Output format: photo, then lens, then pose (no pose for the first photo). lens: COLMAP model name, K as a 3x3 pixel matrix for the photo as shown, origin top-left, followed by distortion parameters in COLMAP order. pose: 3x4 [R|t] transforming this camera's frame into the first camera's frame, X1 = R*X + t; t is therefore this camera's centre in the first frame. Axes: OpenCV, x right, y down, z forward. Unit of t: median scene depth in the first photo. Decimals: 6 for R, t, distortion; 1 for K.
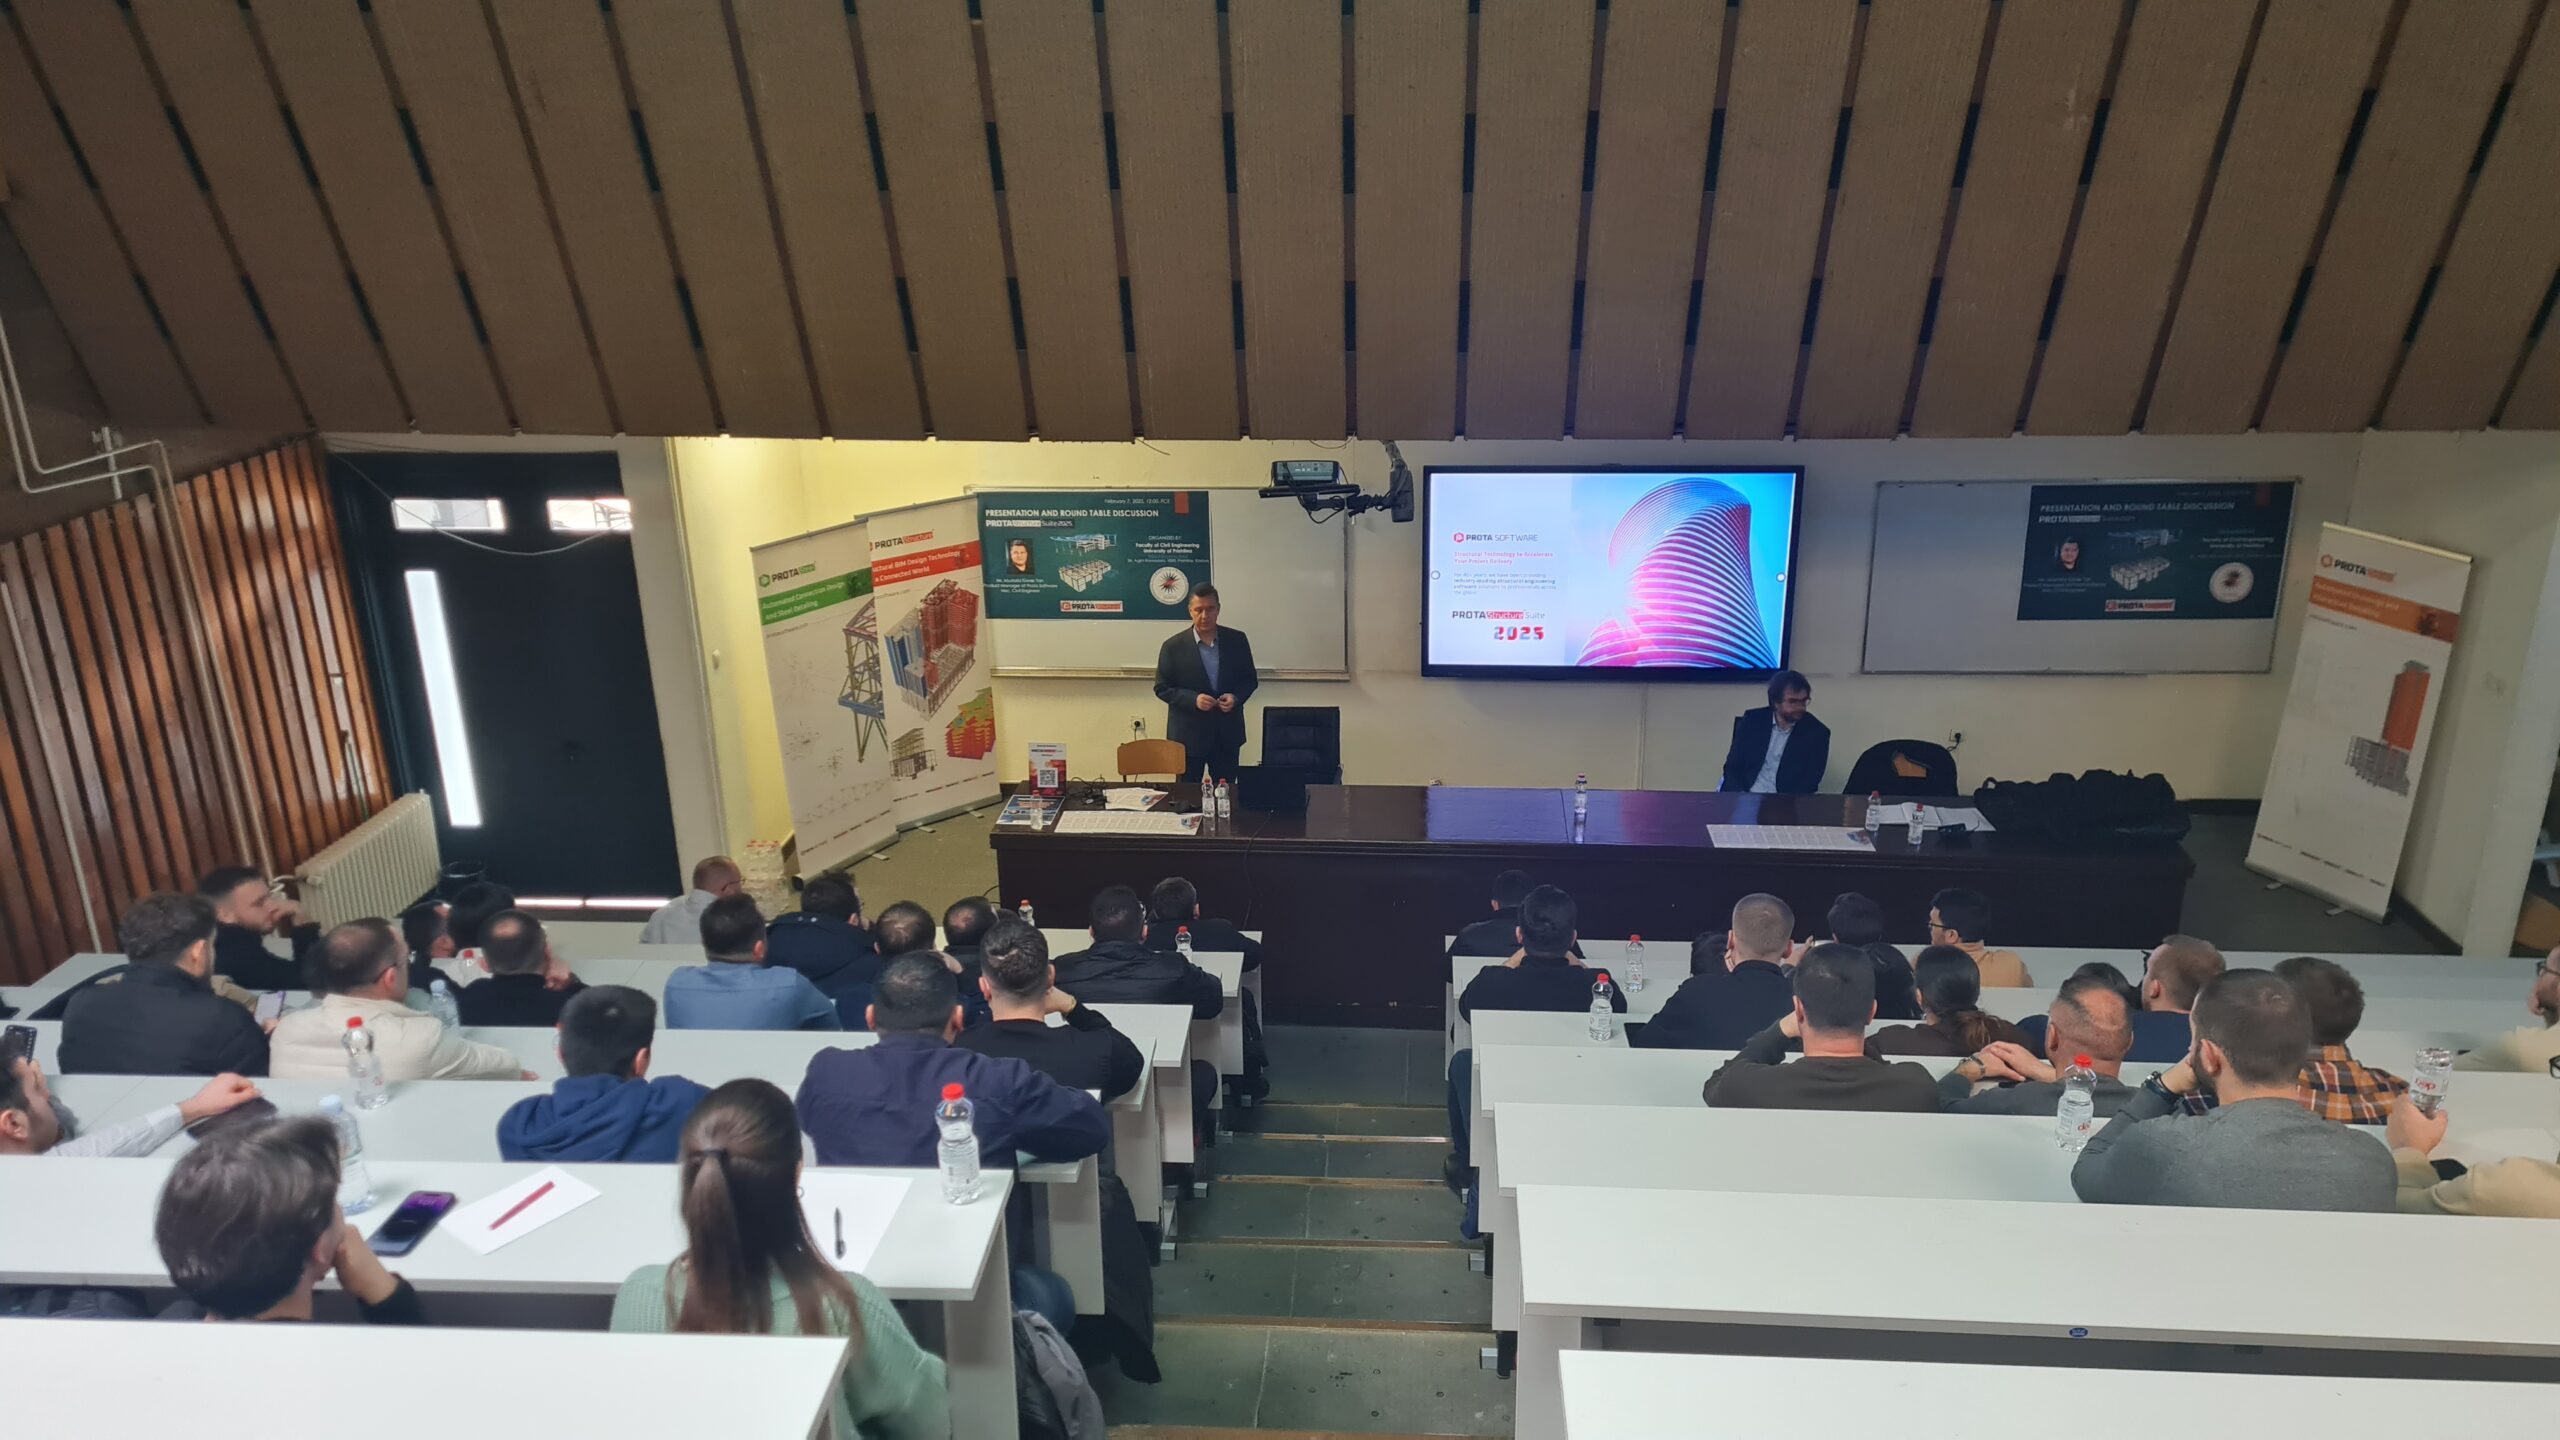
lens RADIAL K [[1845.3, 0, 1280.0], [0, 1845.3, 720.0], [0, 0, 1]] dist [0.079356, 0.000690]
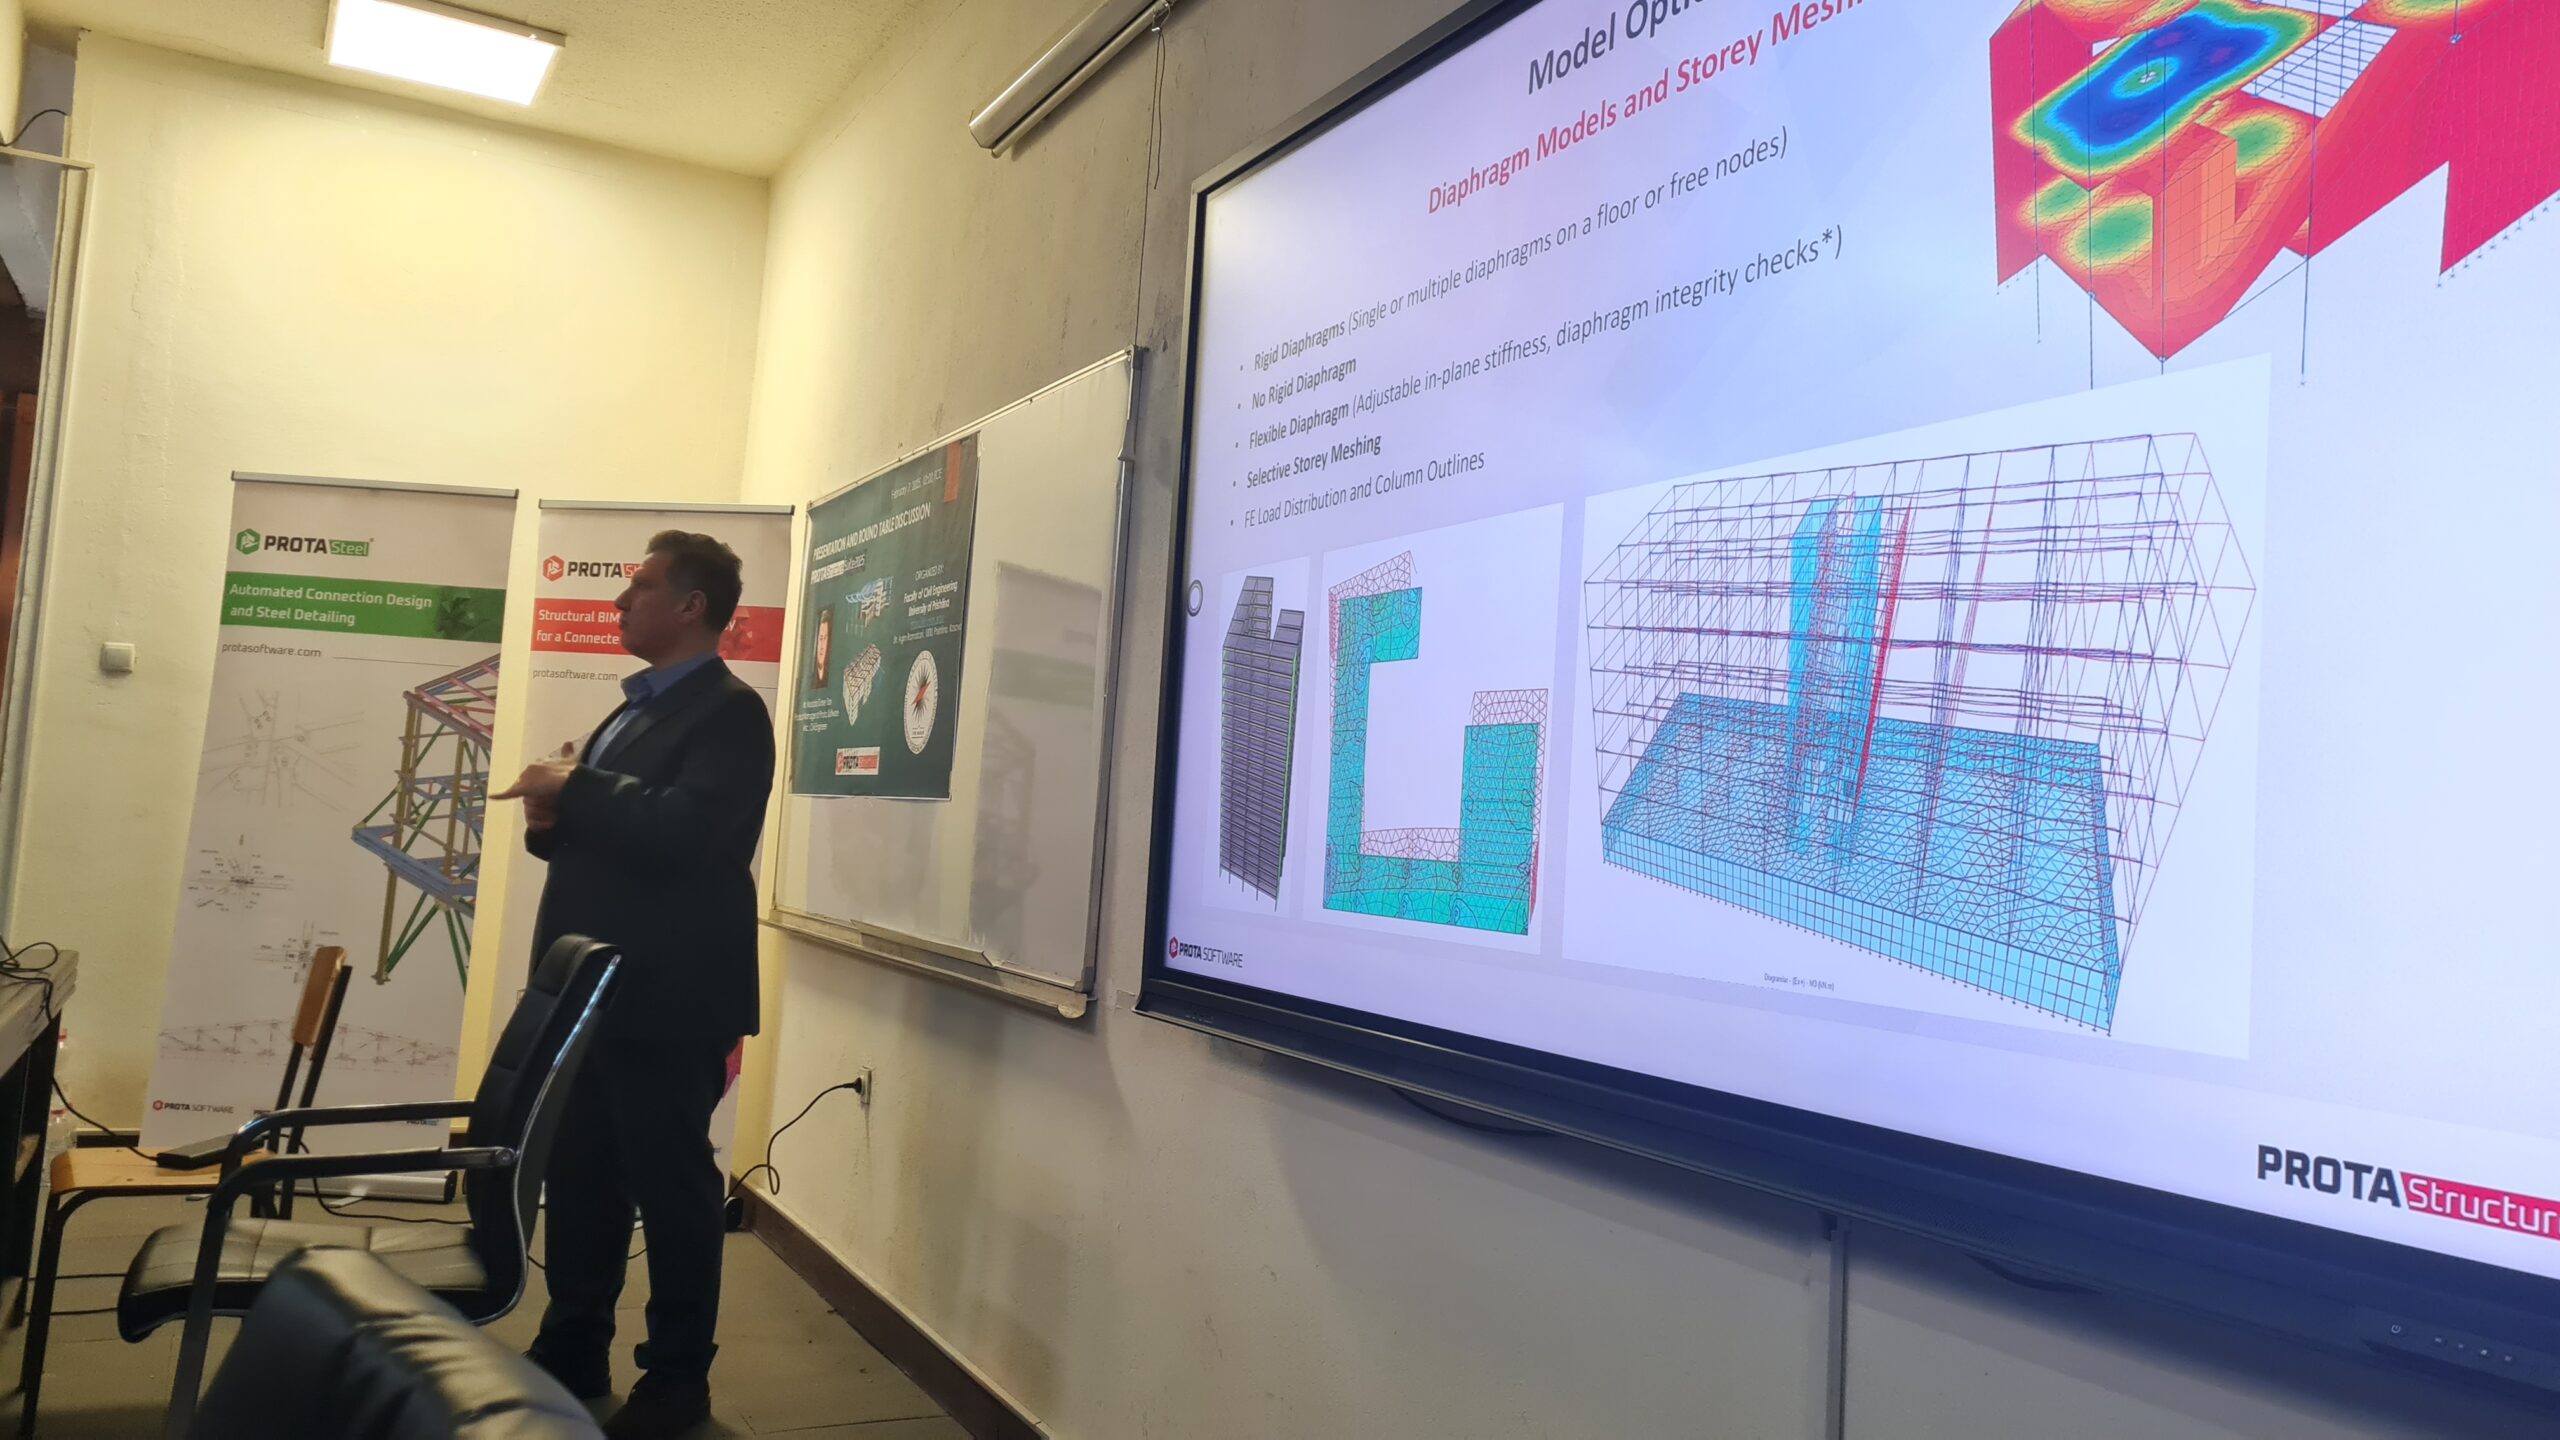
lens RADIAL K [[1845.3, 0, 1280.0], [0, 1845.3, 720.0], [0, 0, 1]] dist [0.079356, 0.000690]
pose [[0.540864, -0.000902, -0.841110, 0.307281], [-0.356711, 0.905371, -0.230349, -0.009745], [0.761724, 0.424621, 0.489360, 0.916144]]
